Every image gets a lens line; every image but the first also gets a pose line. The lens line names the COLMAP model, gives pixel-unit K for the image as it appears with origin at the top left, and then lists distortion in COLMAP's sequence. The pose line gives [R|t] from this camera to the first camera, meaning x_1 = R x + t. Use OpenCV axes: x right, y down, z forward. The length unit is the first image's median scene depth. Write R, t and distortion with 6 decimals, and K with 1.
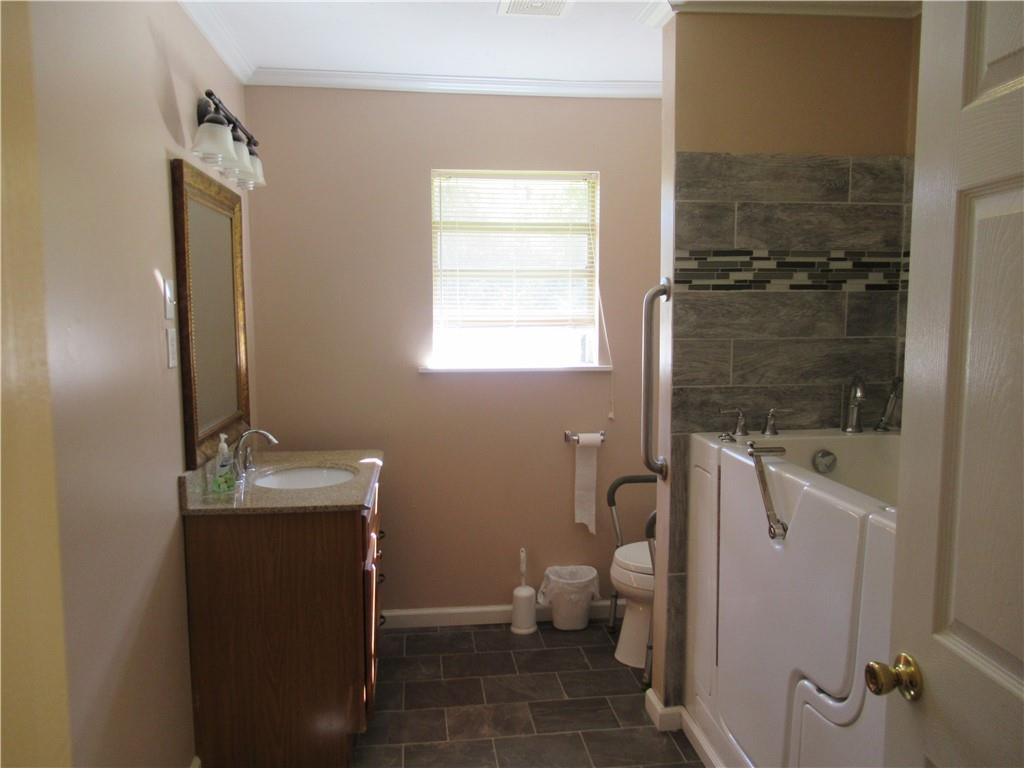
lens RADIAL K [[780.8, 0, 512.7], [0, 780.8, 383.6], [0, 0, 1]] dist [-0.005616, -0.009601]
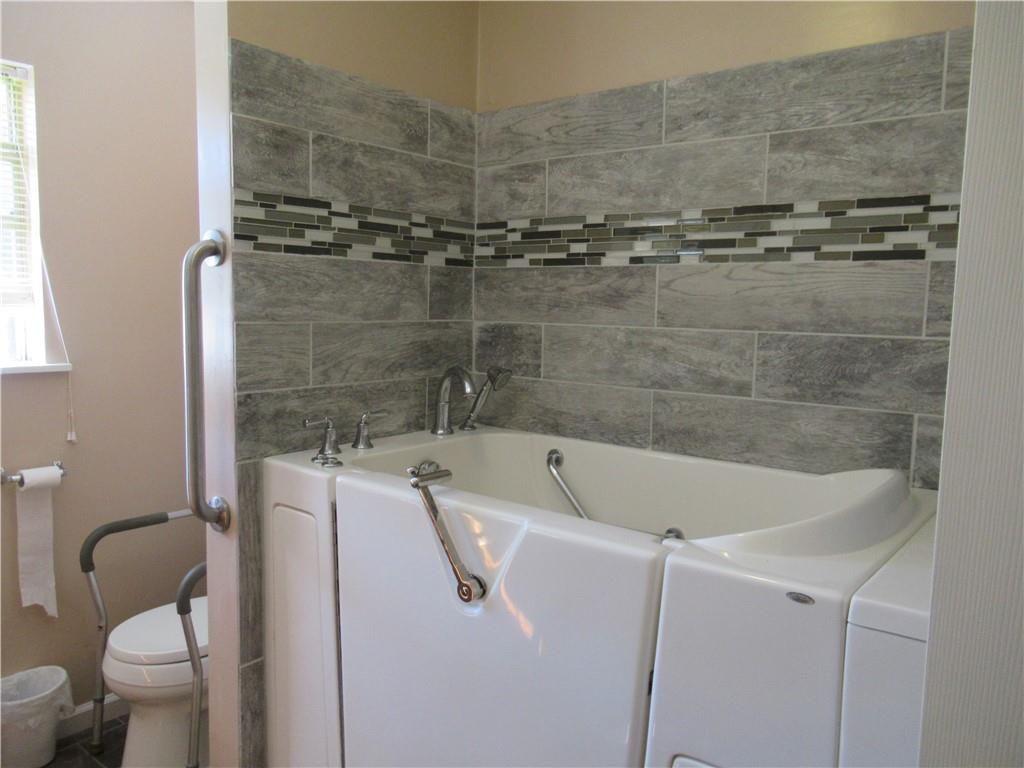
lens RADIAL K [[780.8, 0, 510.9], [0, 780.8, 390.7], [0, 0, 1]] dist [-0.005616, -0.009601]
pose [[0.716435, -0.057672, 0.695266, -0.092873], [0.040302, 0.998334, 0.041282, -0.016043], [-0.696489, -0.001555, 0.717566, 0.347556]]
